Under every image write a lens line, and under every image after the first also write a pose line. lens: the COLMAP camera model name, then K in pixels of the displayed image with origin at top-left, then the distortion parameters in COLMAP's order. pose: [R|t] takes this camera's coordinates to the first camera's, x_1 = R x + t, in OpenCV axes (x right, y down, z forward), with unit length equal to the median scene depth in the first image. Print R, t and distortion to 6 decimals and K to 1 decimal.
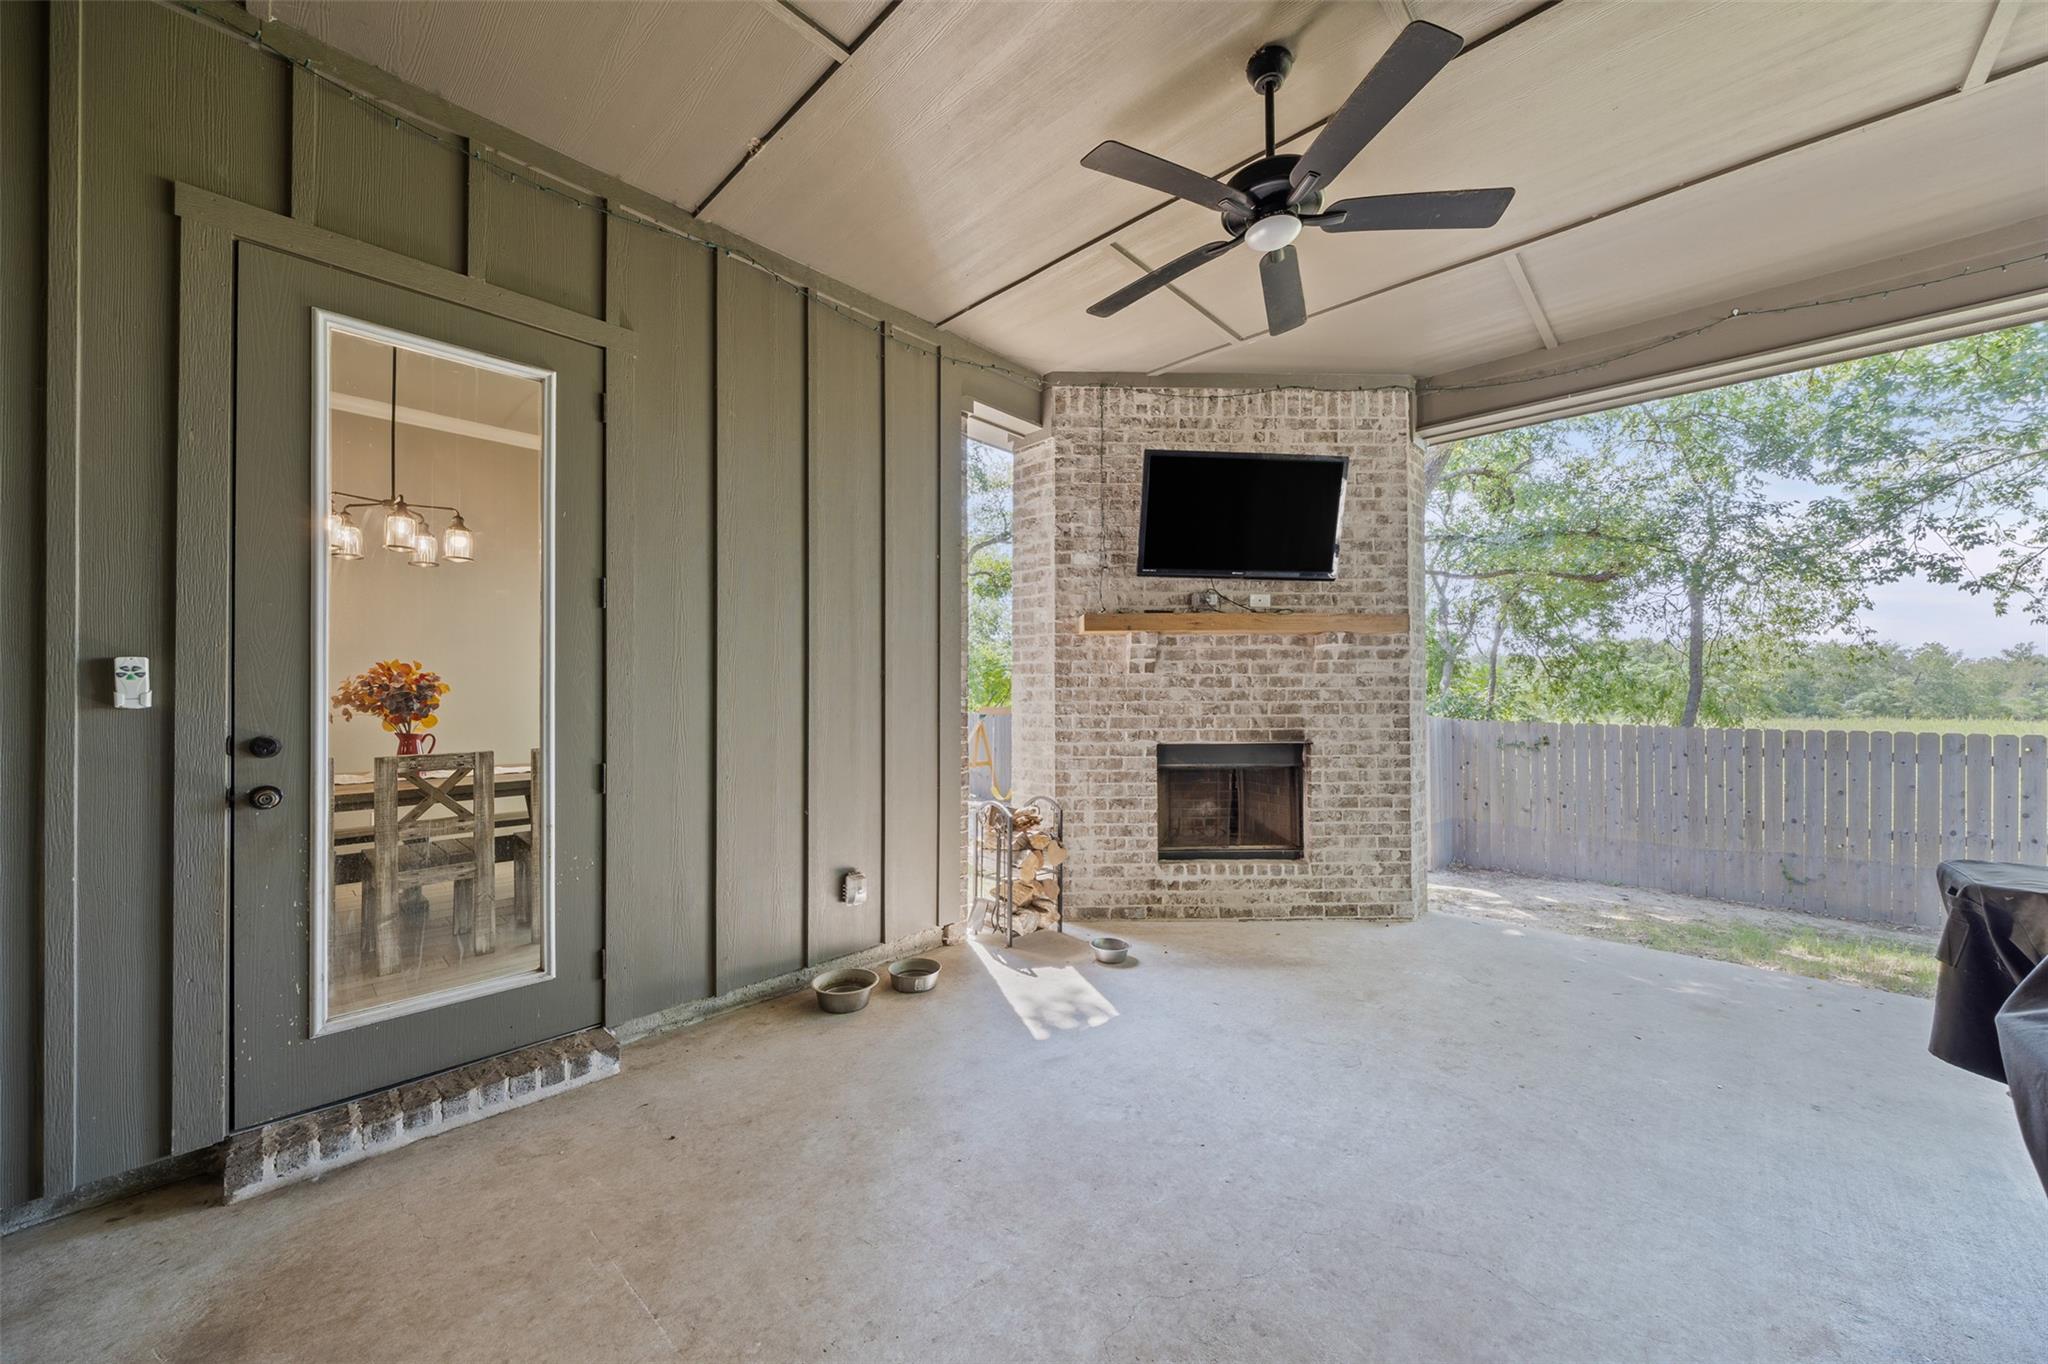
lens RADIAL K [[721.3, 0, 1022.2], [0, 721.3, 685.9], [0, 0, 1]] dist [-0.007263, -0.000091]
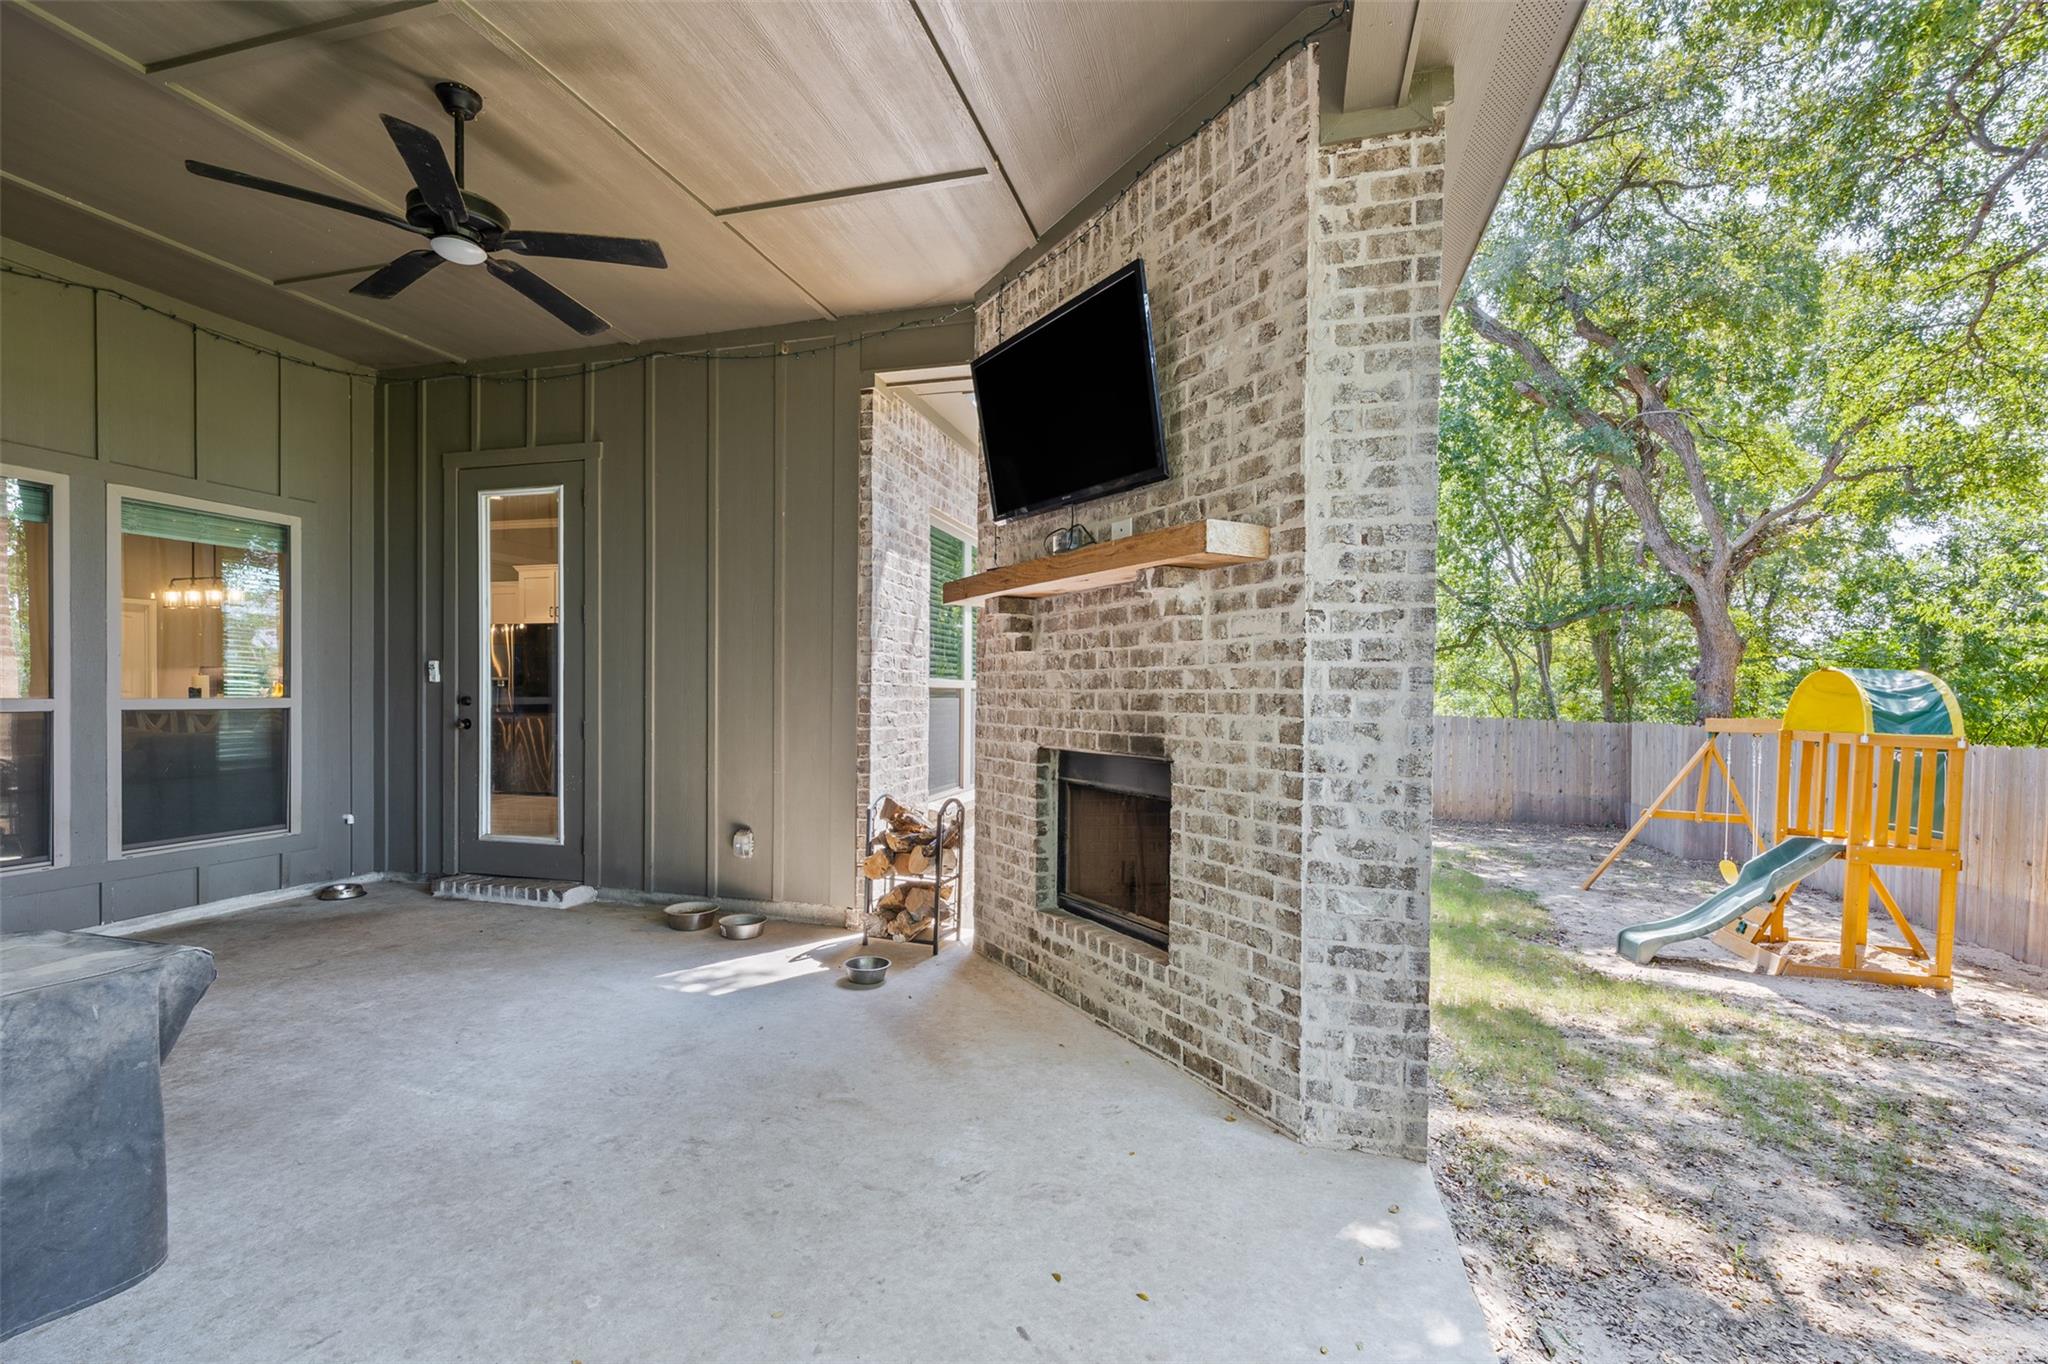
lens RADIAL K [[894.5, 0, 1021.2], [0, 894.5, 704.5], [0, 0, 1]] dist [-0.001064, -0.000344]
pose [[0.474425, 0.017261, -0.880127, 0.980533], [-0.002474, 0.999830, 0.018274, 0.020328], [0.880292, -0.006492, 0.474387, 0.549089]]
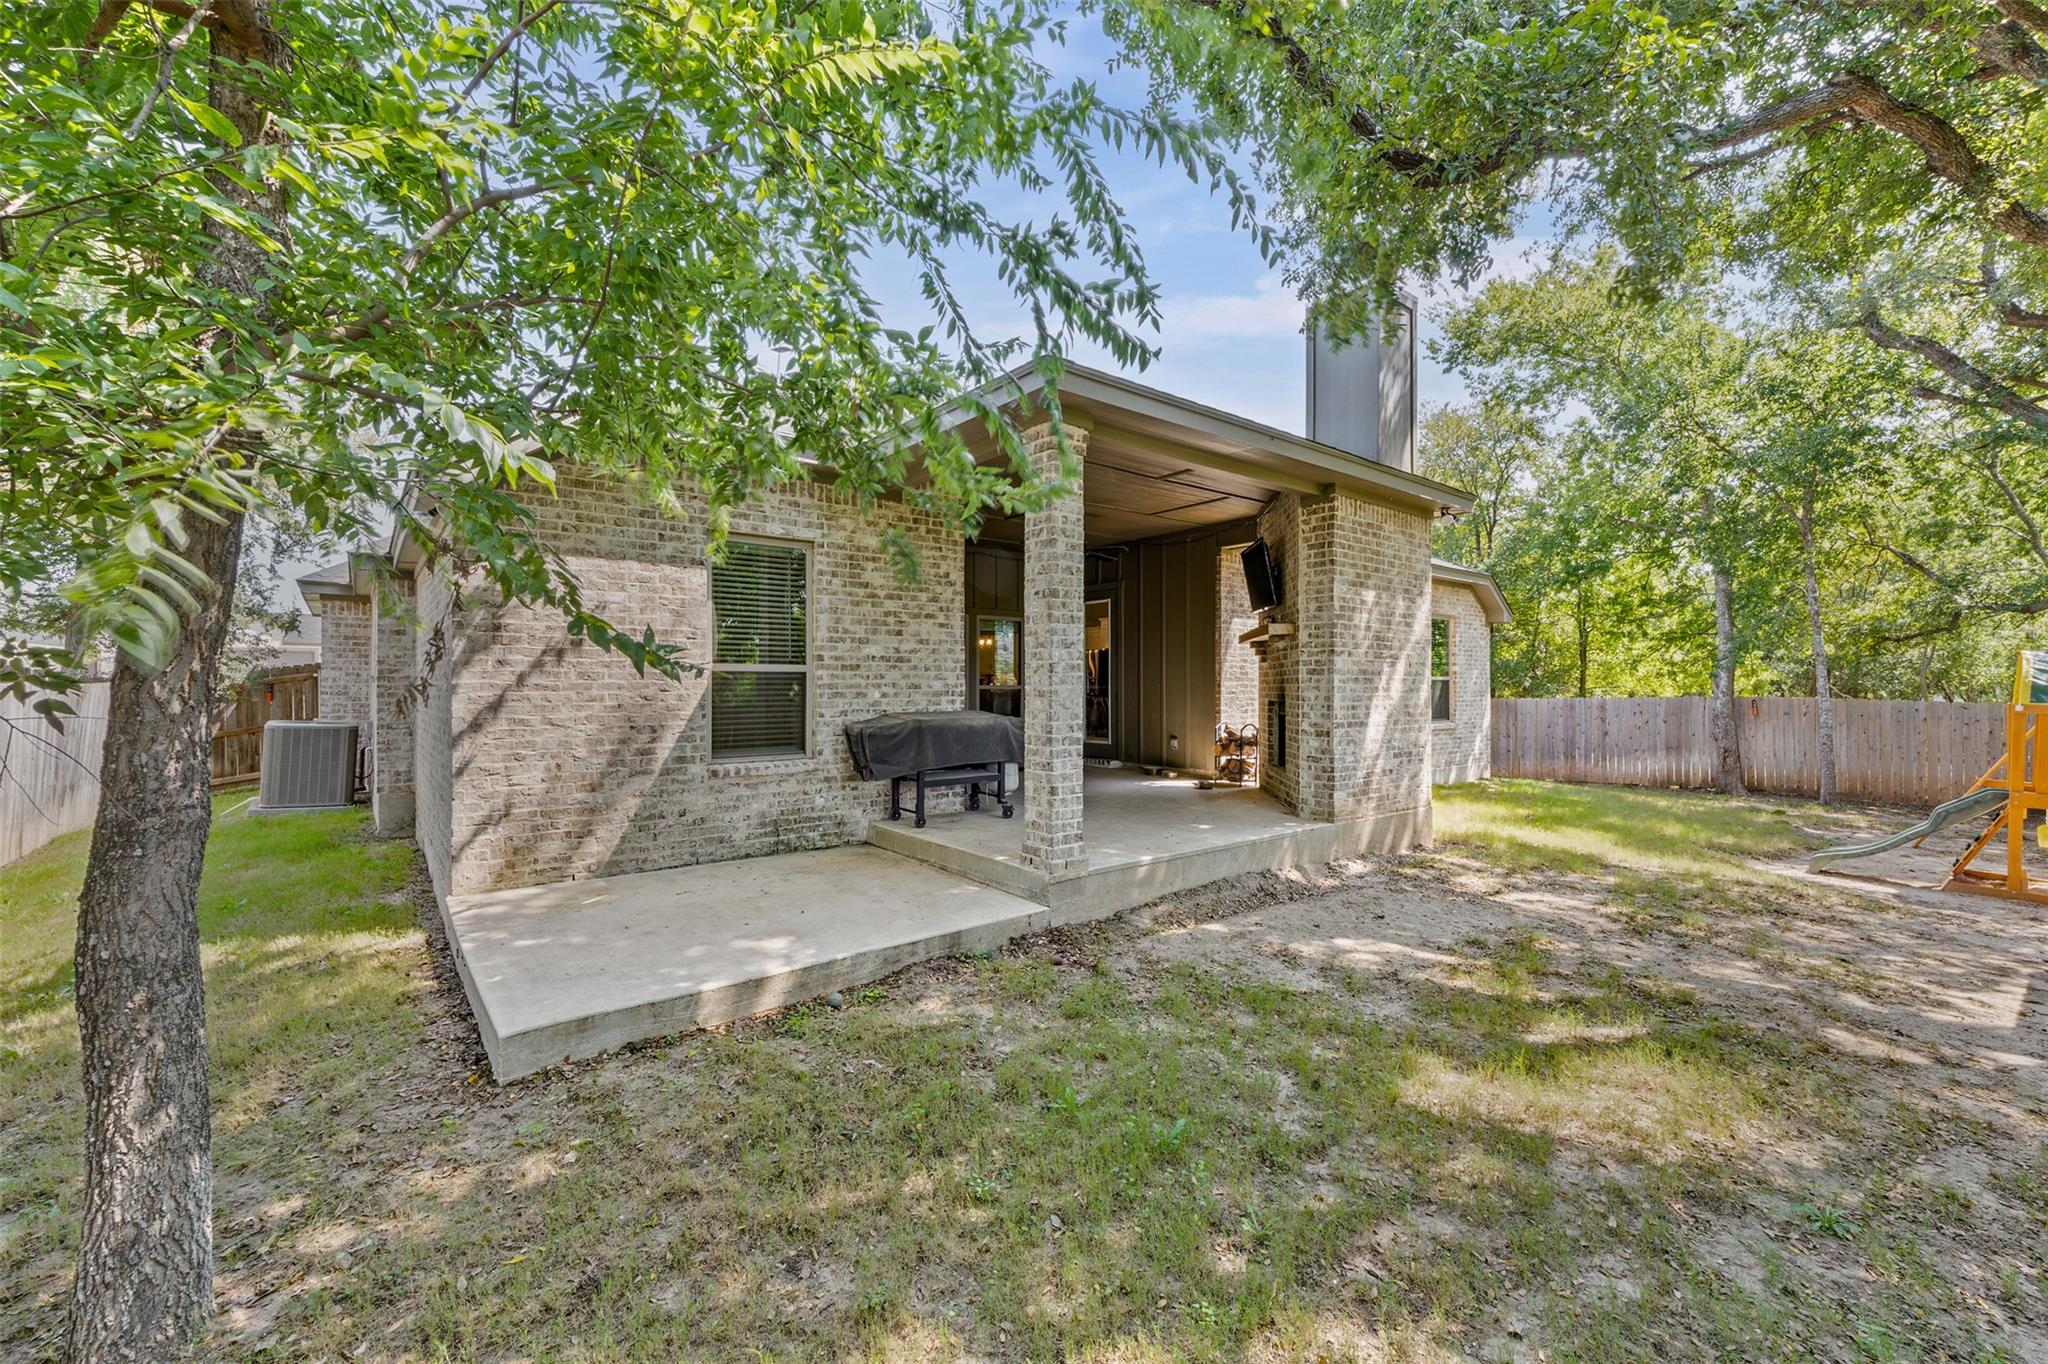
lens RADIAL K [[822.7, 0, 1016.7], [0, 822.7, 681.0], [0, 0, 1]] dist [0.019486, -0.000095]
pose [[-0.135259, -0.005197, -0.990797, 2.389690], [0.008555, 0.999943, -0.006413, 0.038818], [0.990773, -0.009344, -0.135207, 0.639651]]
